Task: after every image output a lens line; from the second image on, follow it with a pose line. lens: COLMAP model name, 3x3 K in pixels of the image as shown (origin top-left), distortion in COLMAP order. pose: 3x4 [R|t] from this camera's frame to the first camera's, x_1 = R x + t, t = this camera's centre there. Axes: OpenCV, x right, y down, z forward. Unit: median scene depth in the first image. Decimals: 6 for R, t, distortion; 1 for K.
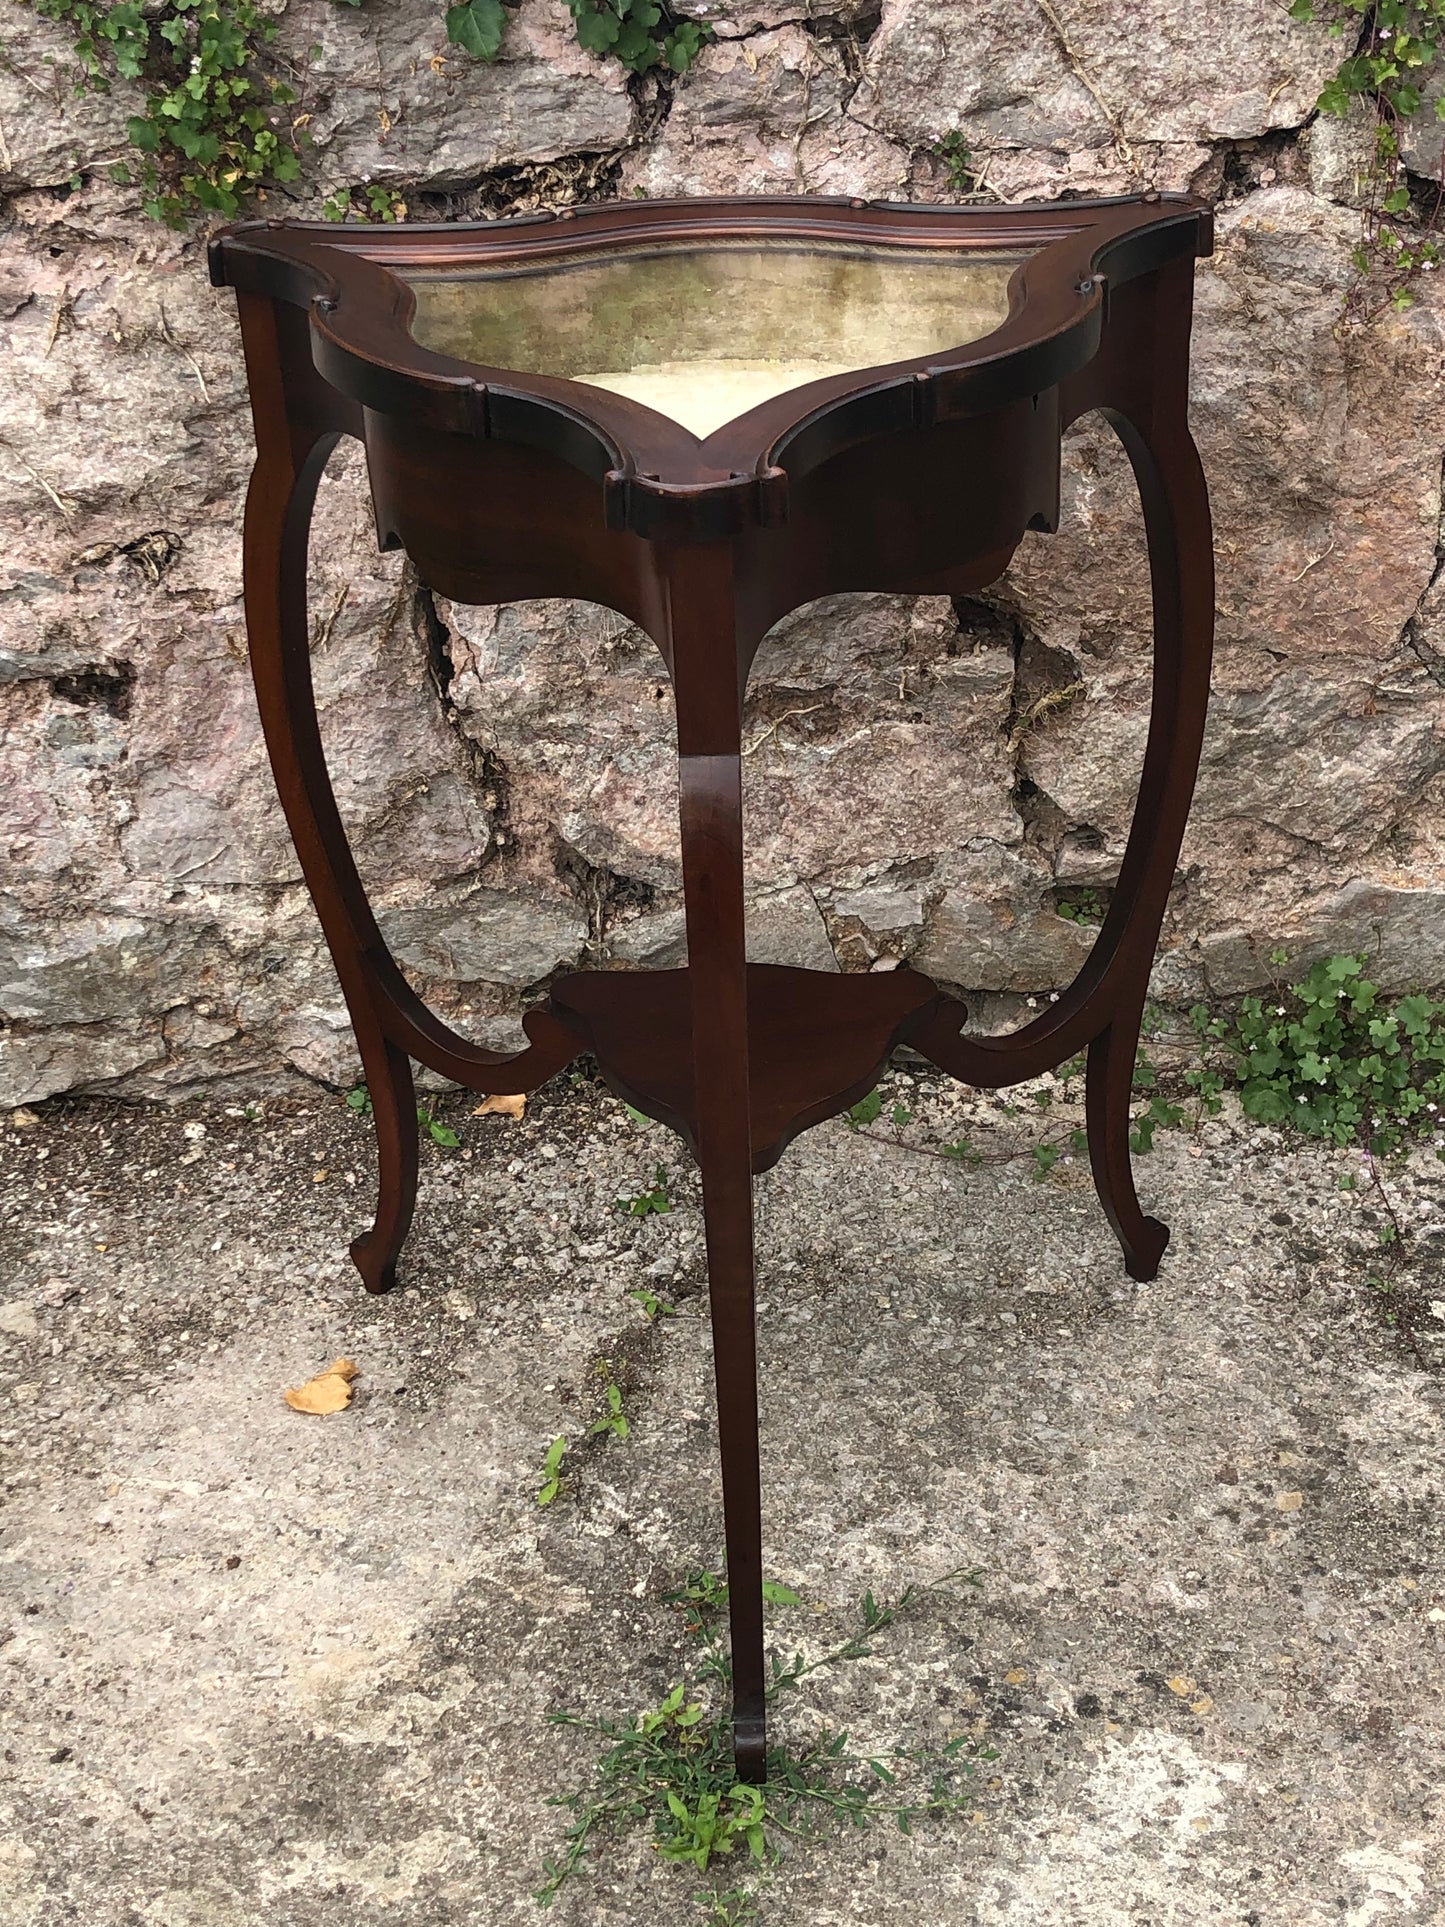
lens RADIAL K [[2701.2, 0, 742.3], [0, 2701.2, 937.8], [0, 0, 1]] dist [0.044928, 0.000000]
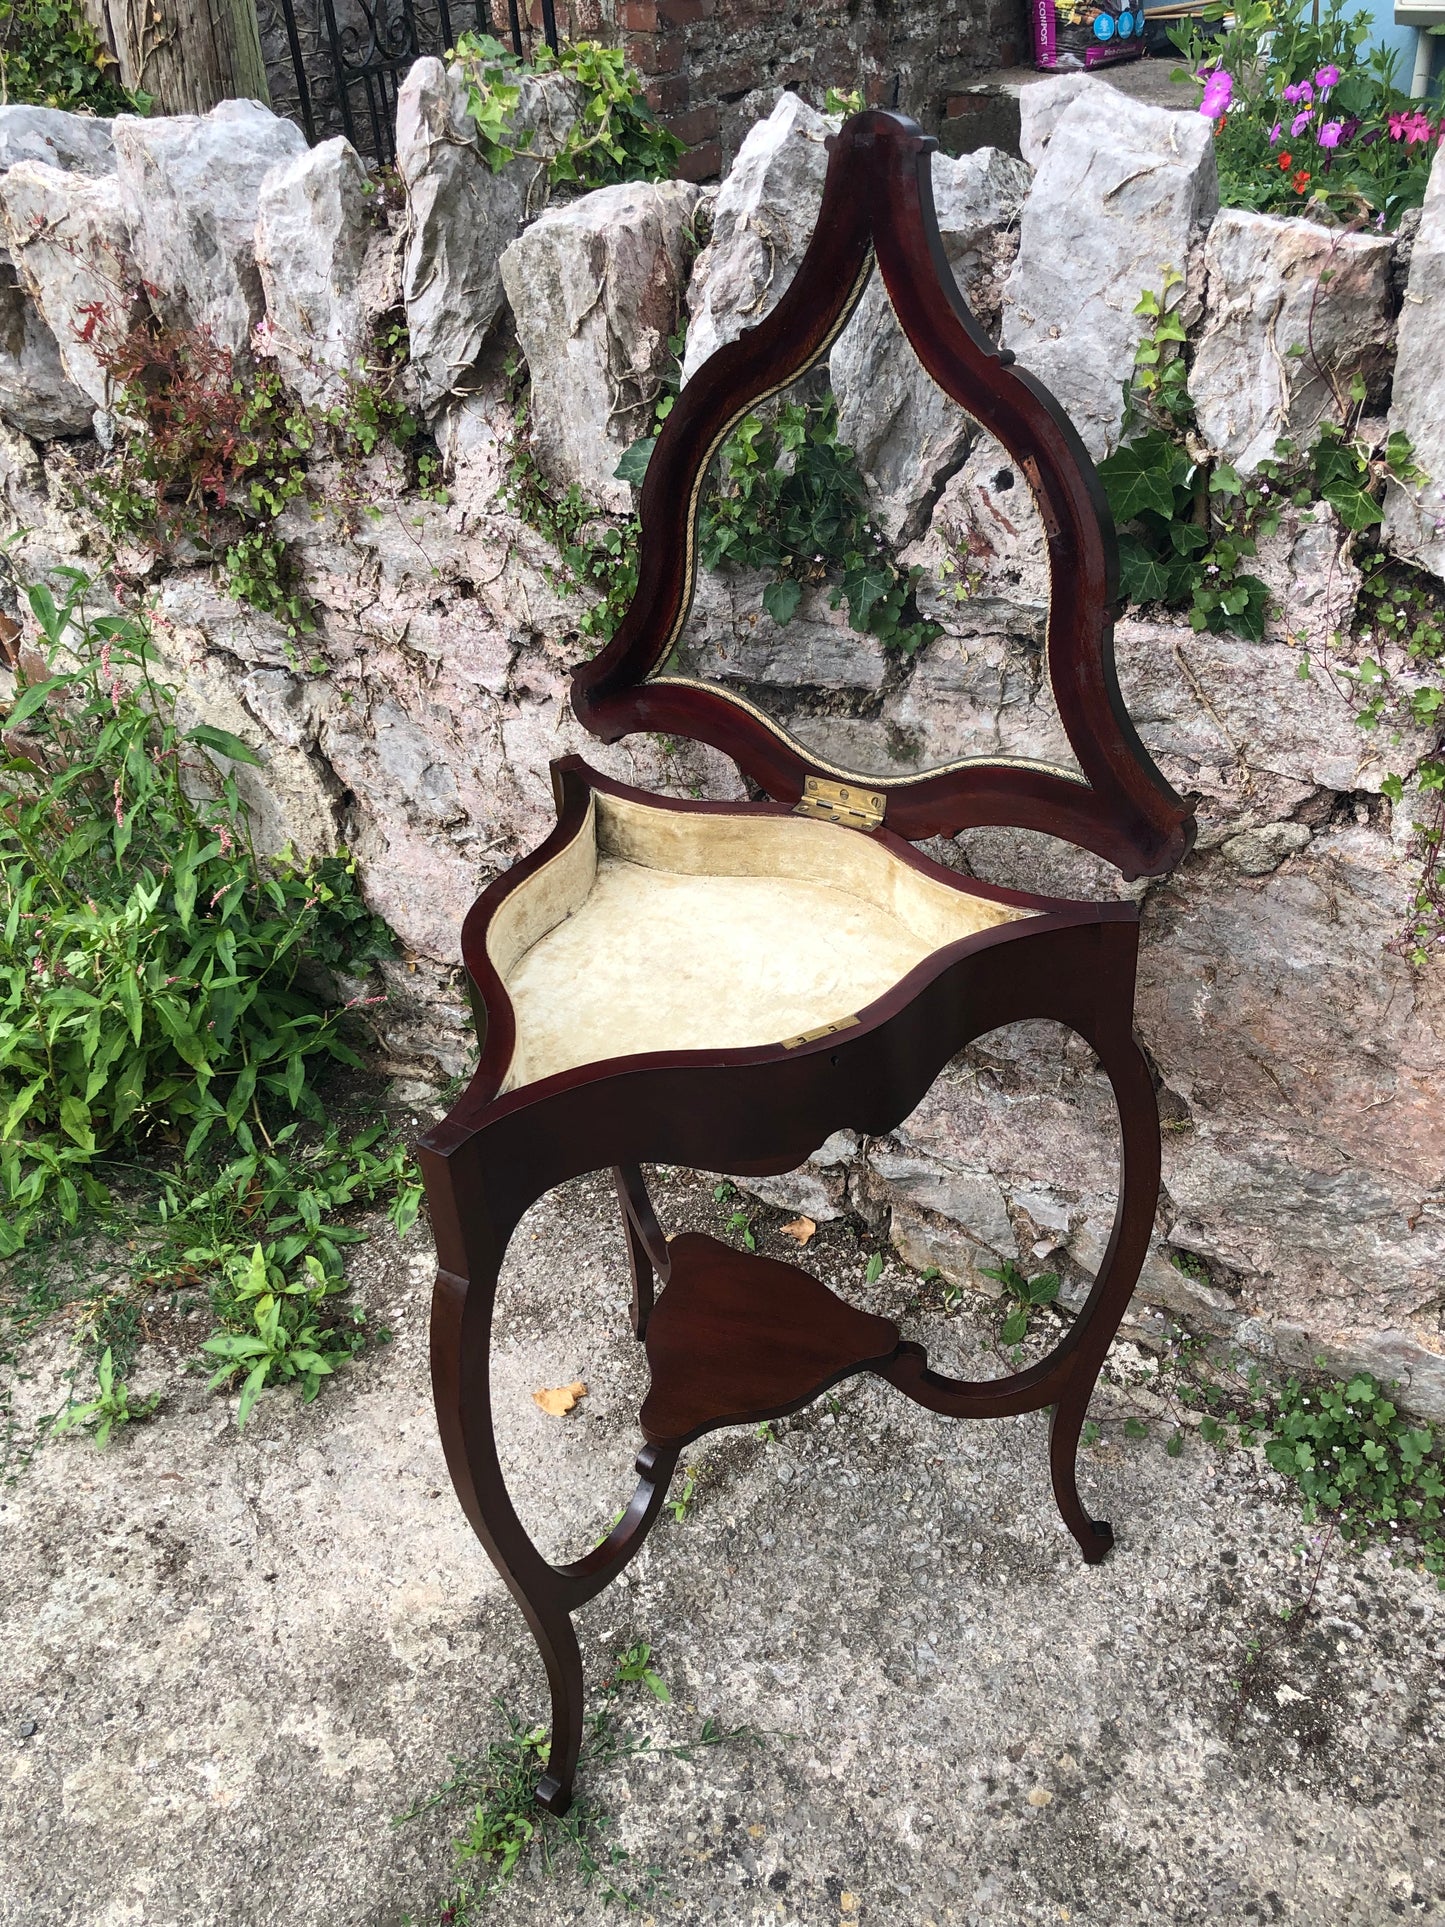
lens RADIAL K [[1724.0, 0, 723.9], [0, 1724.0, 939.0], [0, 0, 1]] dist [0.002513, 0.025426]
pose [[0.825446, 0.287690, -0.485668, 0.351299], [-0.229024, 0.957068, 0.177677, -0.303626], [0.515933, -0.035433, 0.855896, 0.191387]]
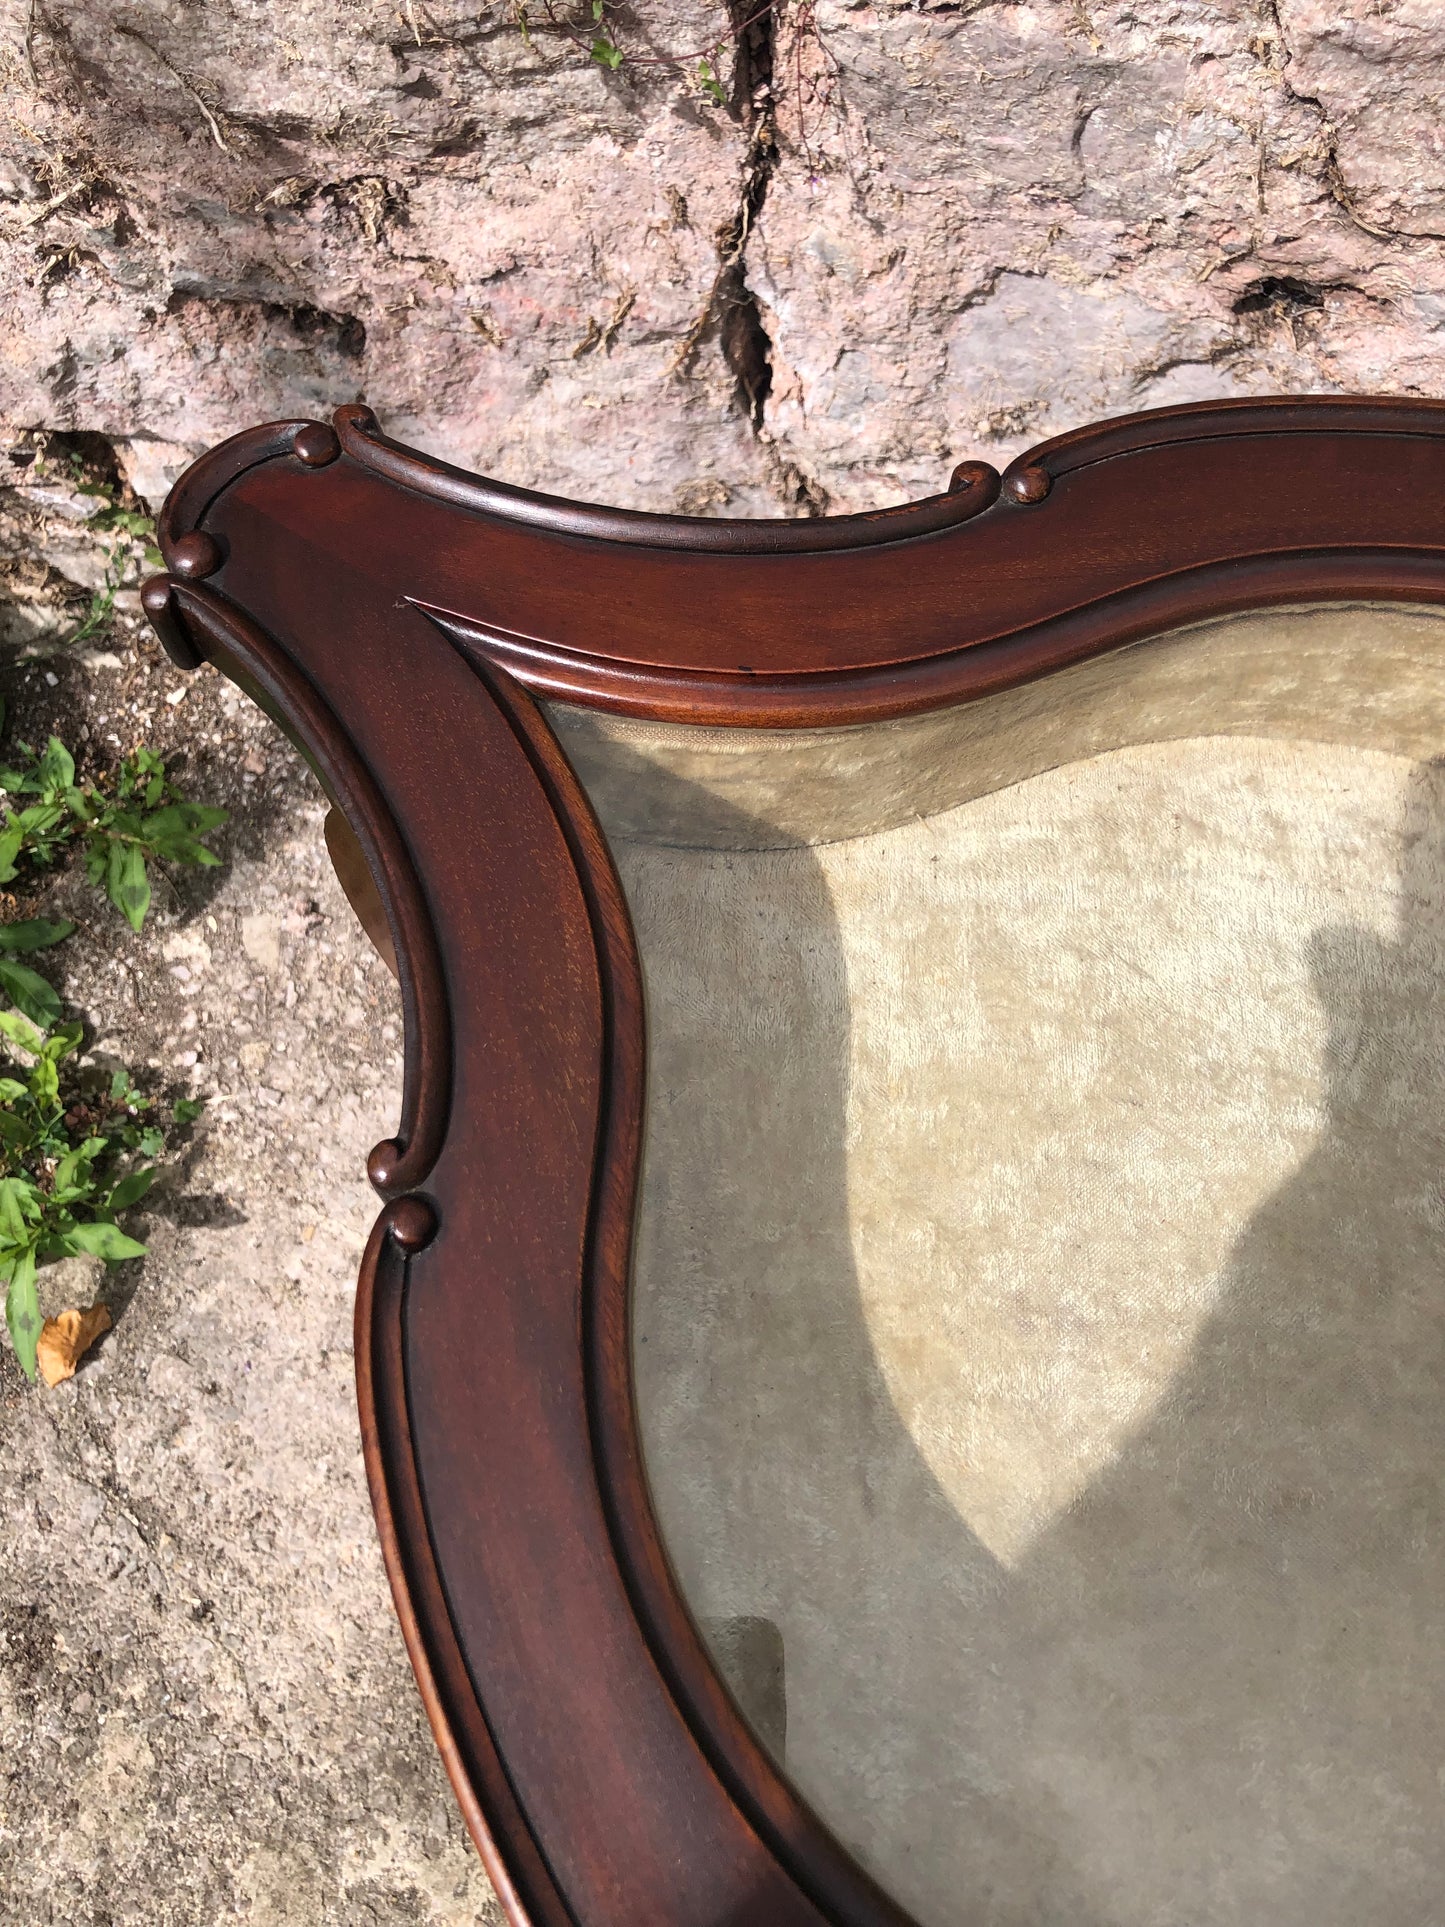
lens RADIAL K [[1596.5, 0, 714.0], [0, 1596.5, 941.9], [0, 0, 1]] dist [0.008814, 0.006711]
pose [[0.967660, 0.236594, -0.087506, -0.053212], [-0.127289, 0.757452, 0.640363, -0.289238], [0.217787, -0.608515, 0.763072, 0.624519]]
